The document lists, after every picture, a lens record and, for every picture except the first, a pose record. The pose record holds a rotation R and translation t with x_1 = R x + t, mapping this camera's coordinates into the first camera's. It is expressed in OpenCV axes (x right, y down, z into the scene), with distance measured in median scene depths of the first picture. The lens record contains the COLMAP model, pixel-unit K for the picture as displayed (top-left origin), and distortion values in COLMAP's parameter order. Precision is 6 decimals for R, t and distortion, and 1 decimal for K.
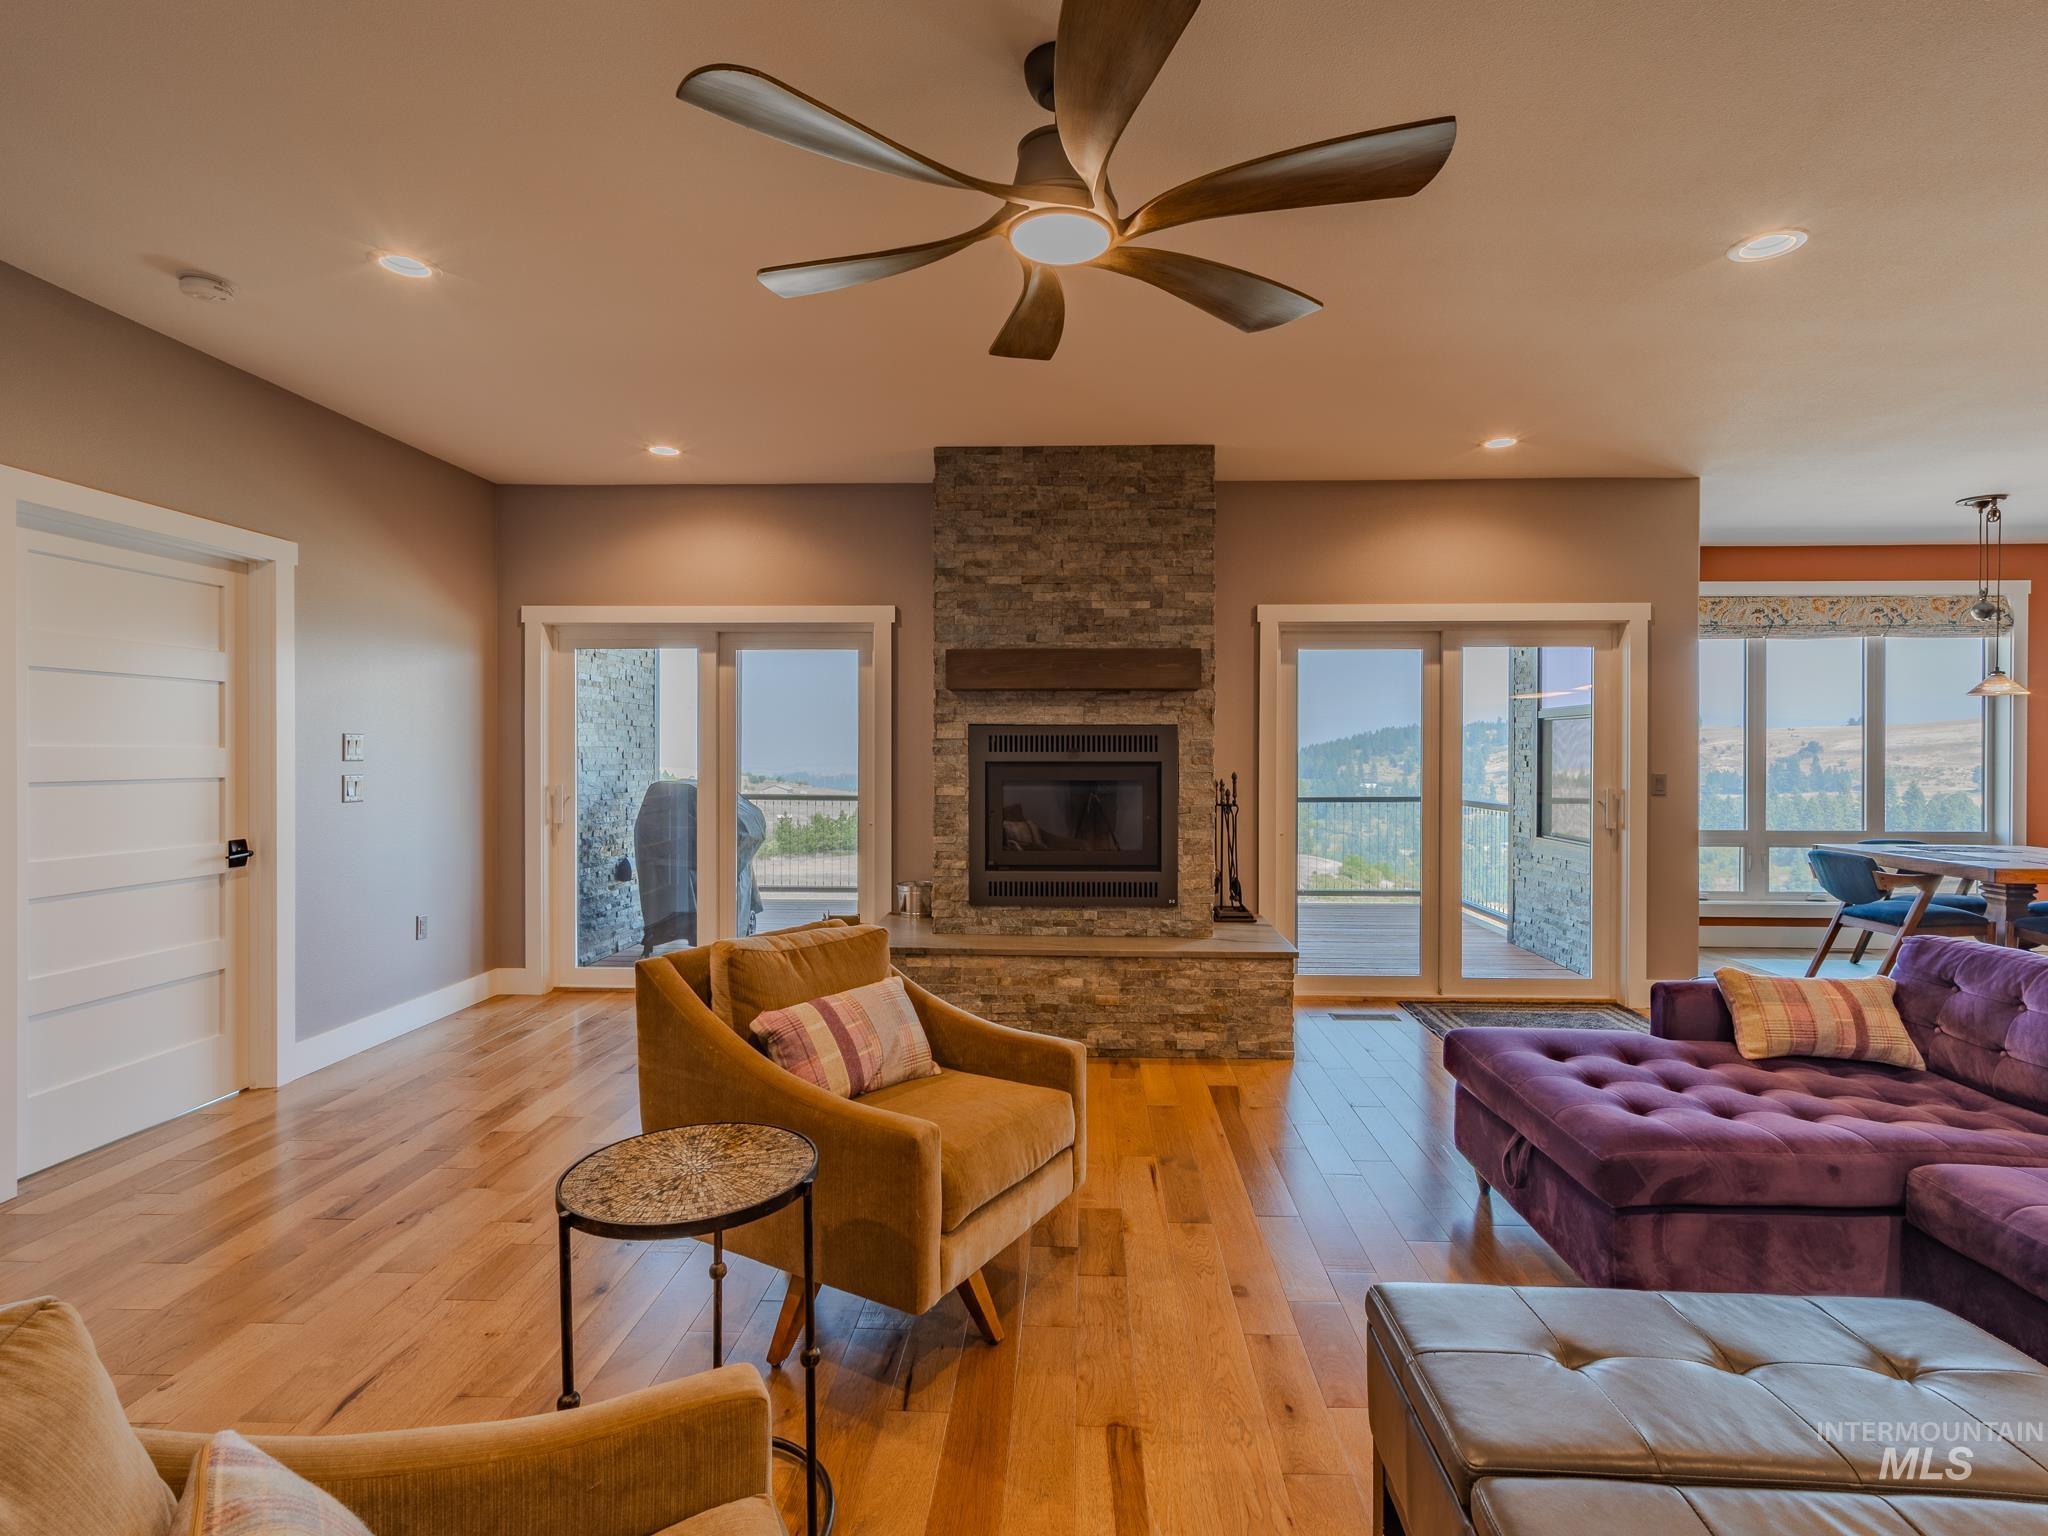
lens RADIAL K [[1039.6, 0, 1022.8], [0, 1039.6, 764.0], [0, 0, 1]] dist [-0.017103, 0.005726]
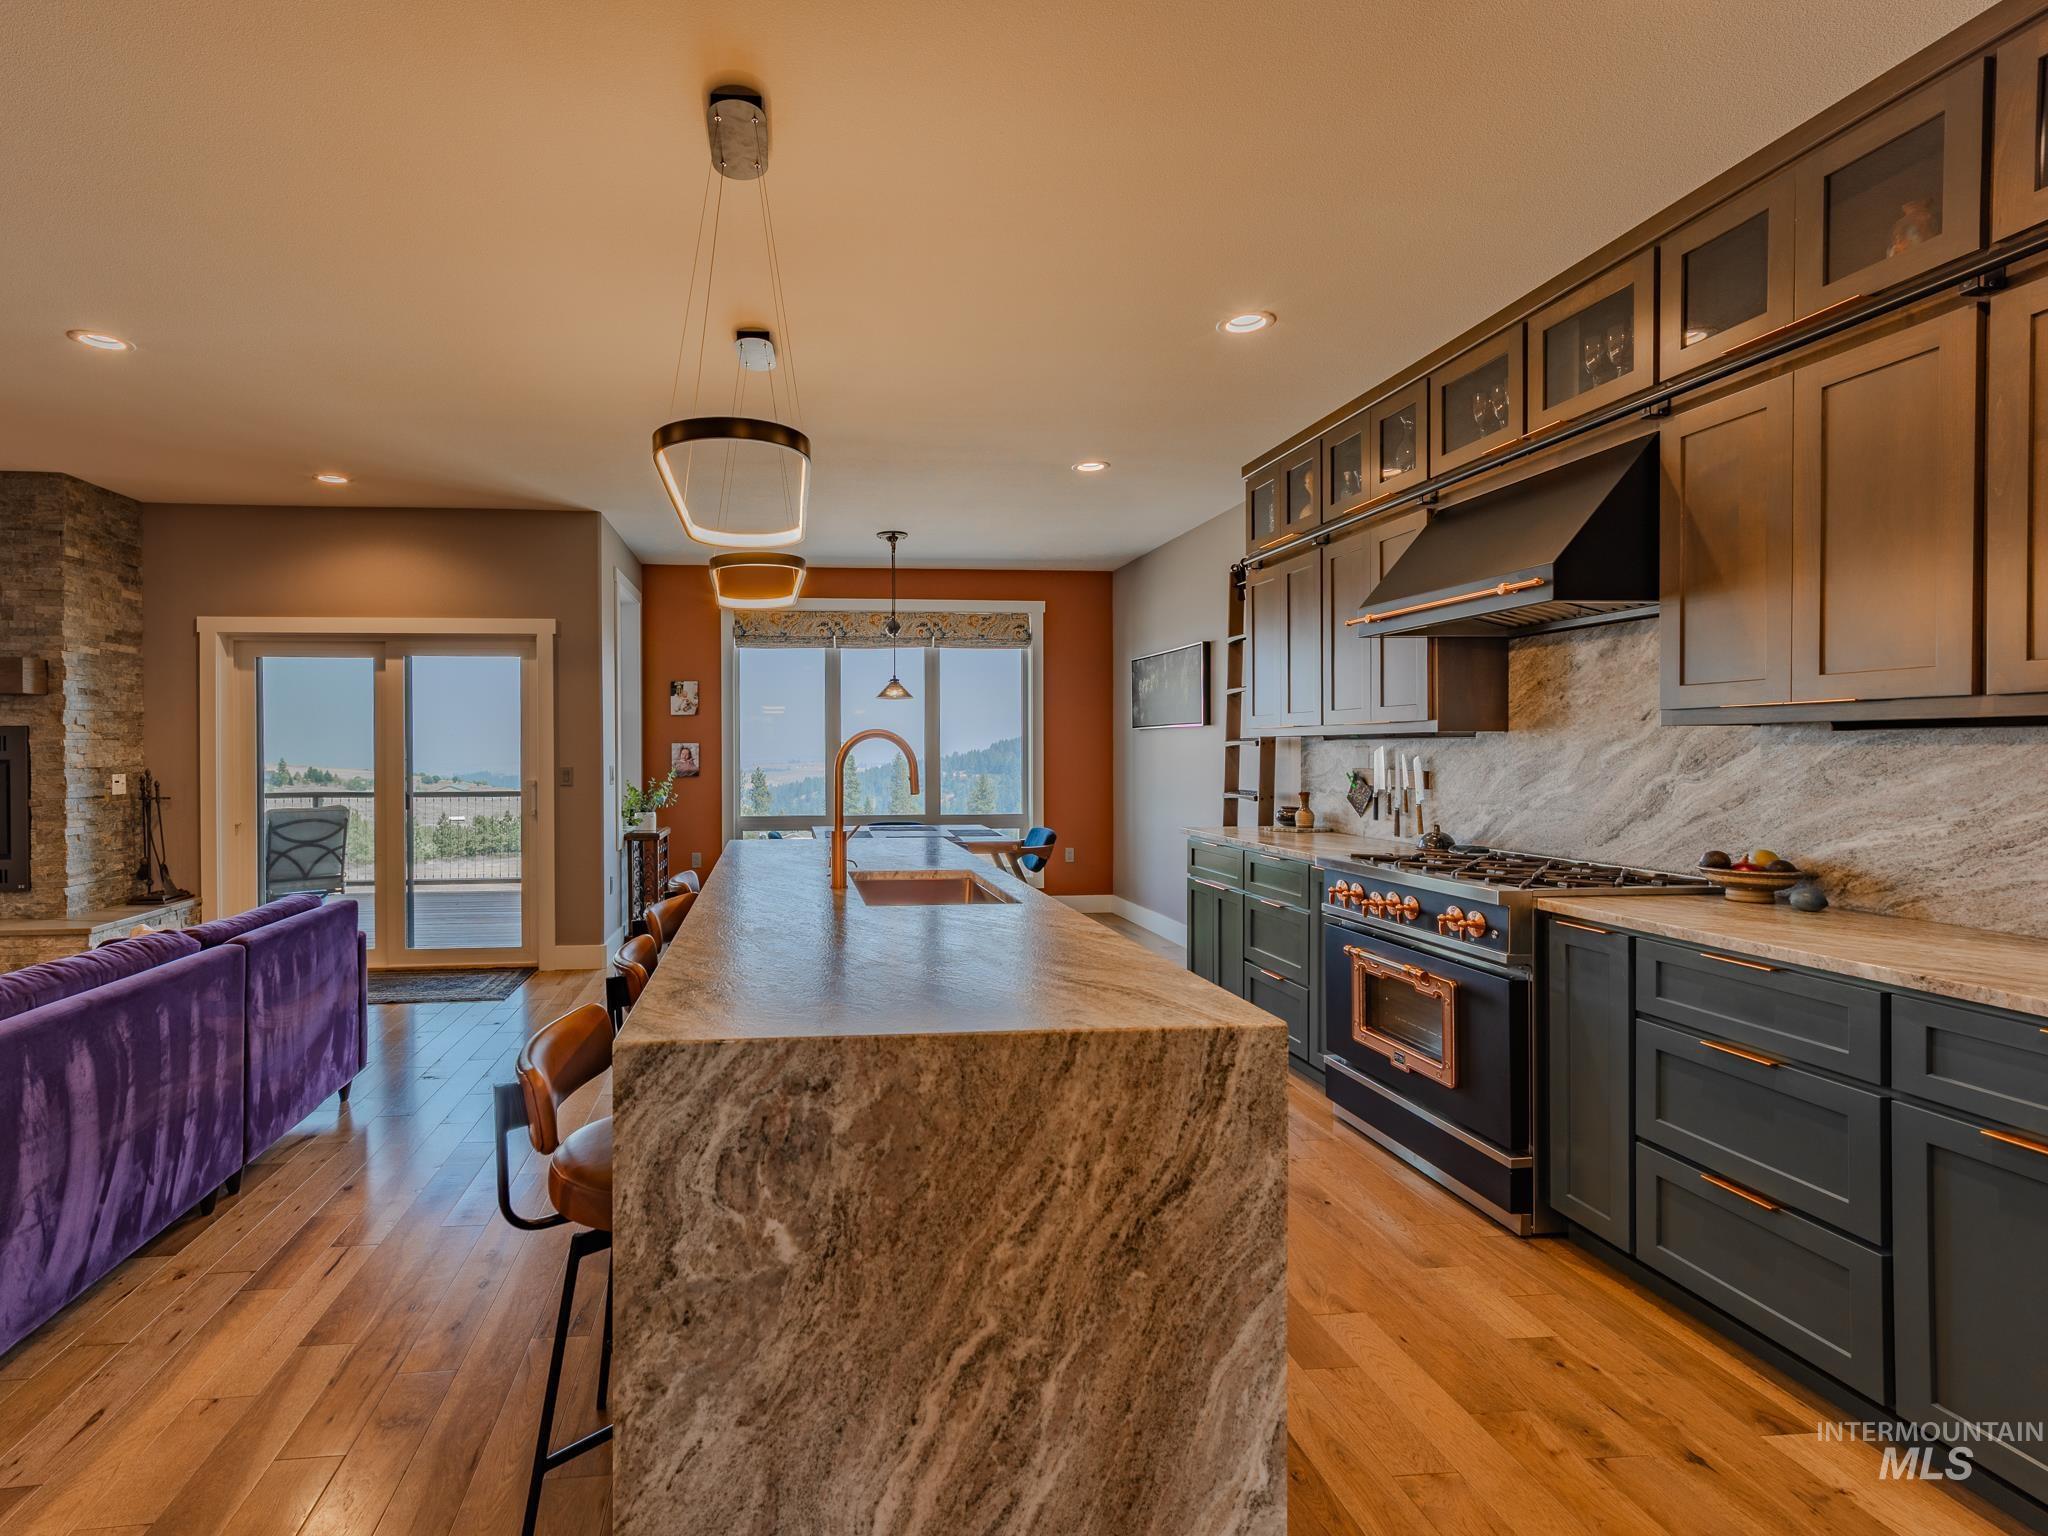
lens RADIAL K [[1039.6, 0, 898.1], [0, 1039.6, 763.1], [0, 0, 1]] dist [-0.017103, 0.005726]
pose [[0.987287, -0.007078, 0.158790, 0.771574], [0.006720, 0.999974, 0.002790, 0.004009], [-0.158806, -0.001687, 0.987308, -0.194636]]
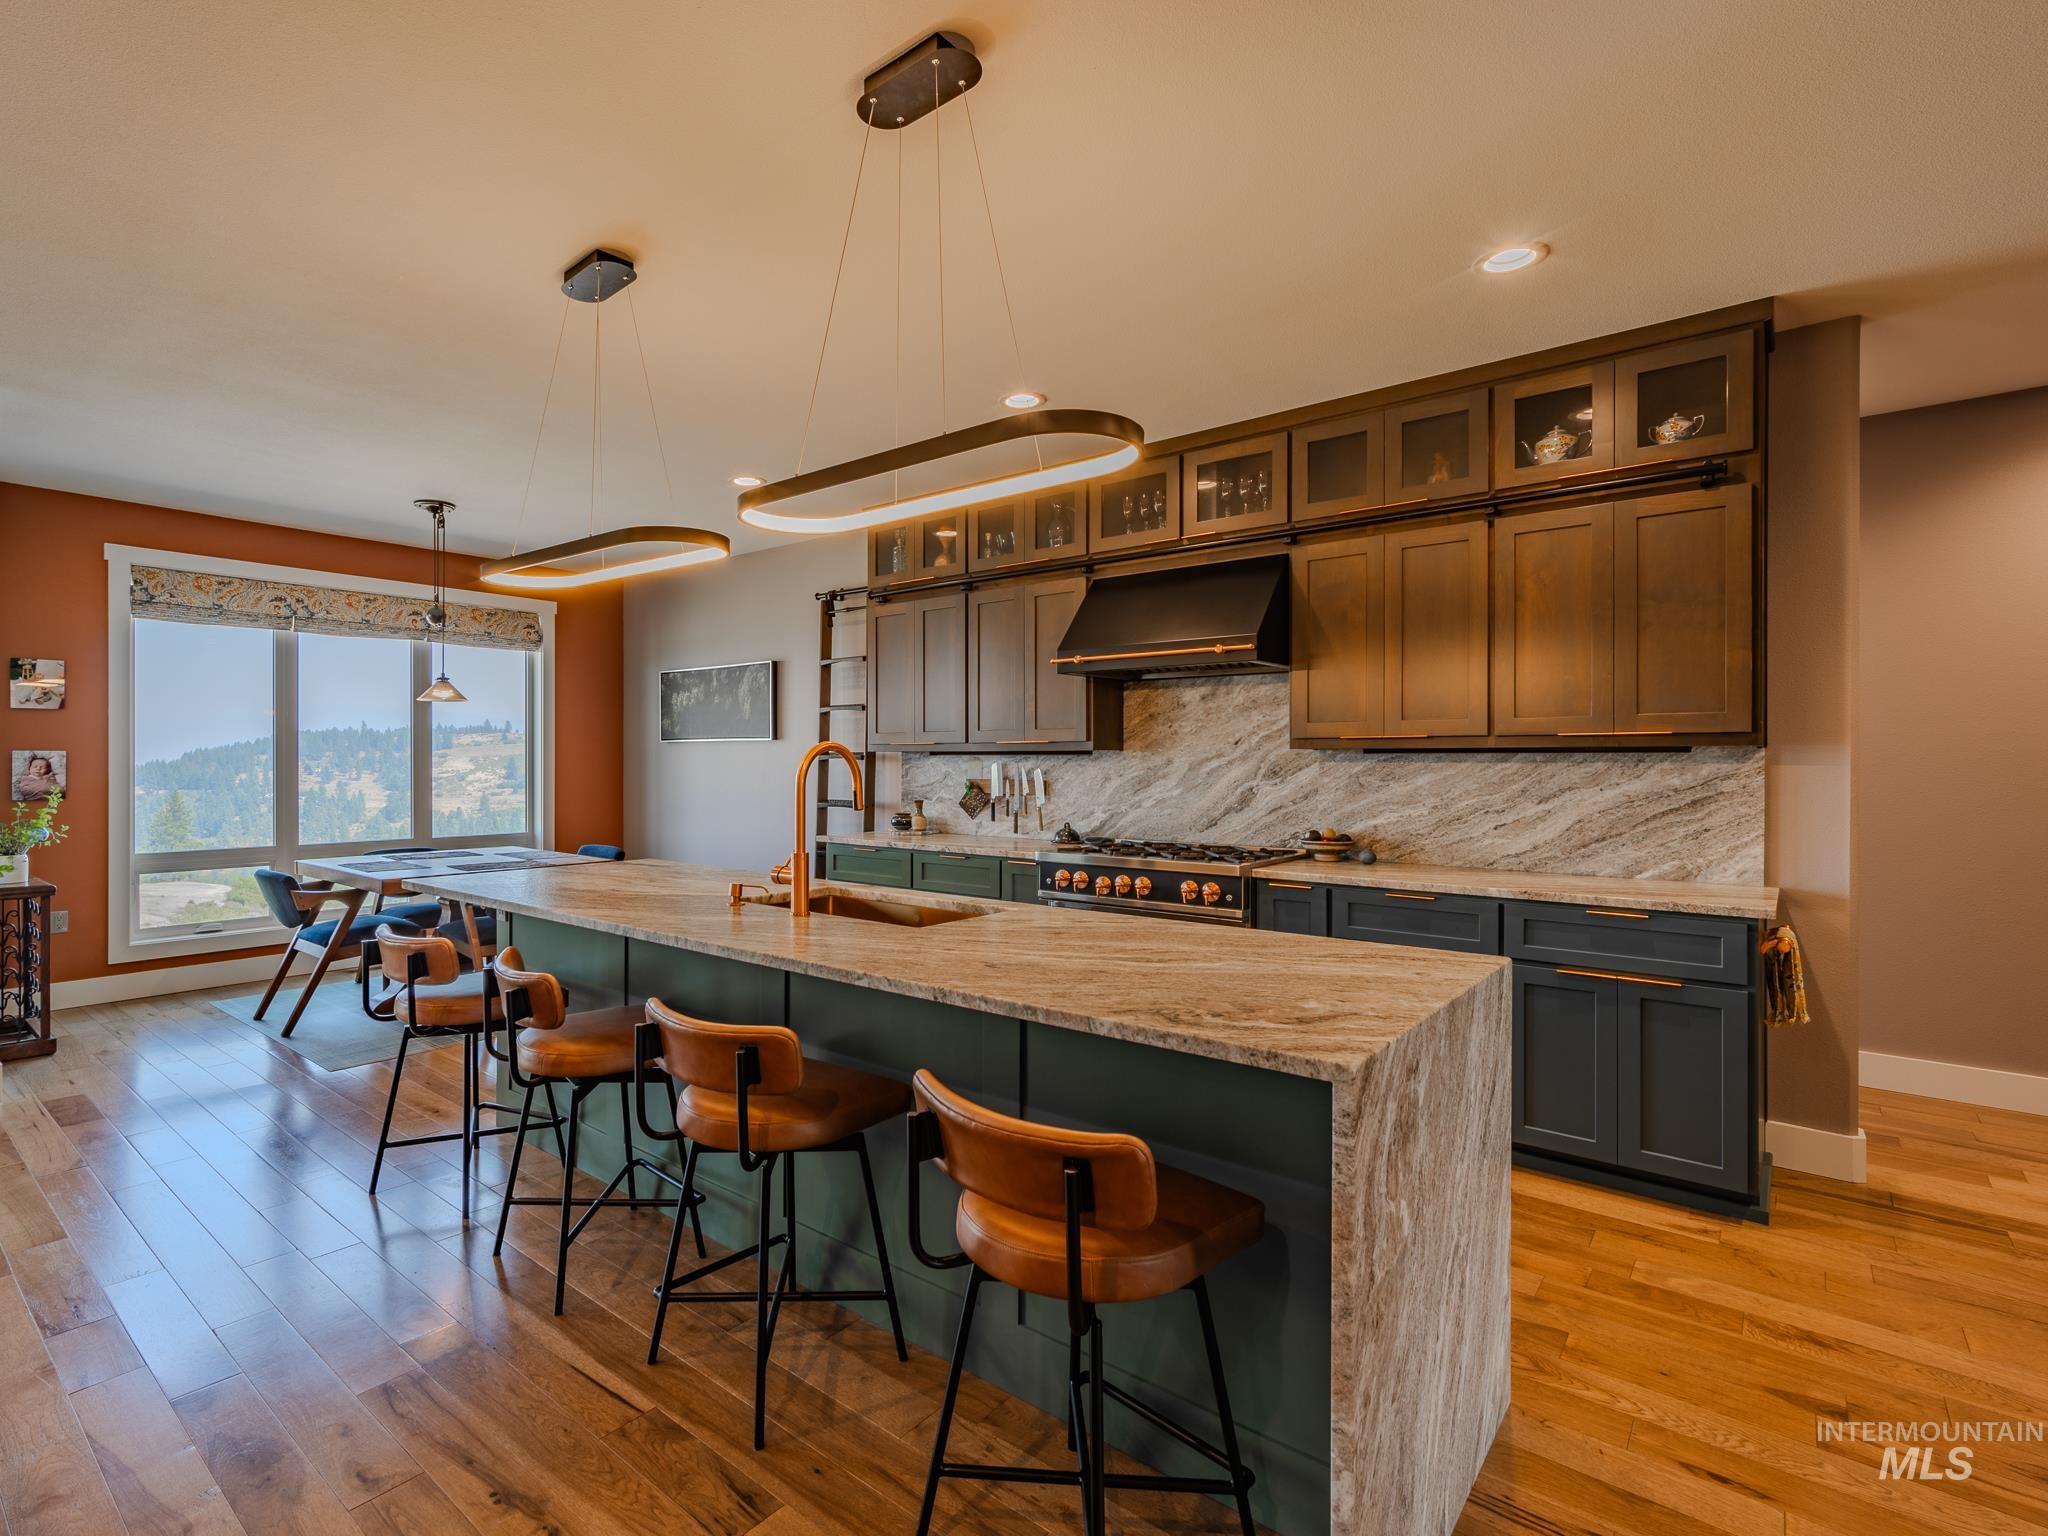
lens RADIAL K [[982.1, 0, 1016.4], [0, 982.1, 766.6], [0, 0, 1]] dist [-0.011604, 0.000689]
pose [[0.584012, -0.005998, 0.811723, 0.508304], [0.008189, 0.999965, 0.001497, -0.000099], [-0.811704, 0.005773, 0.584041, -0.010044]]
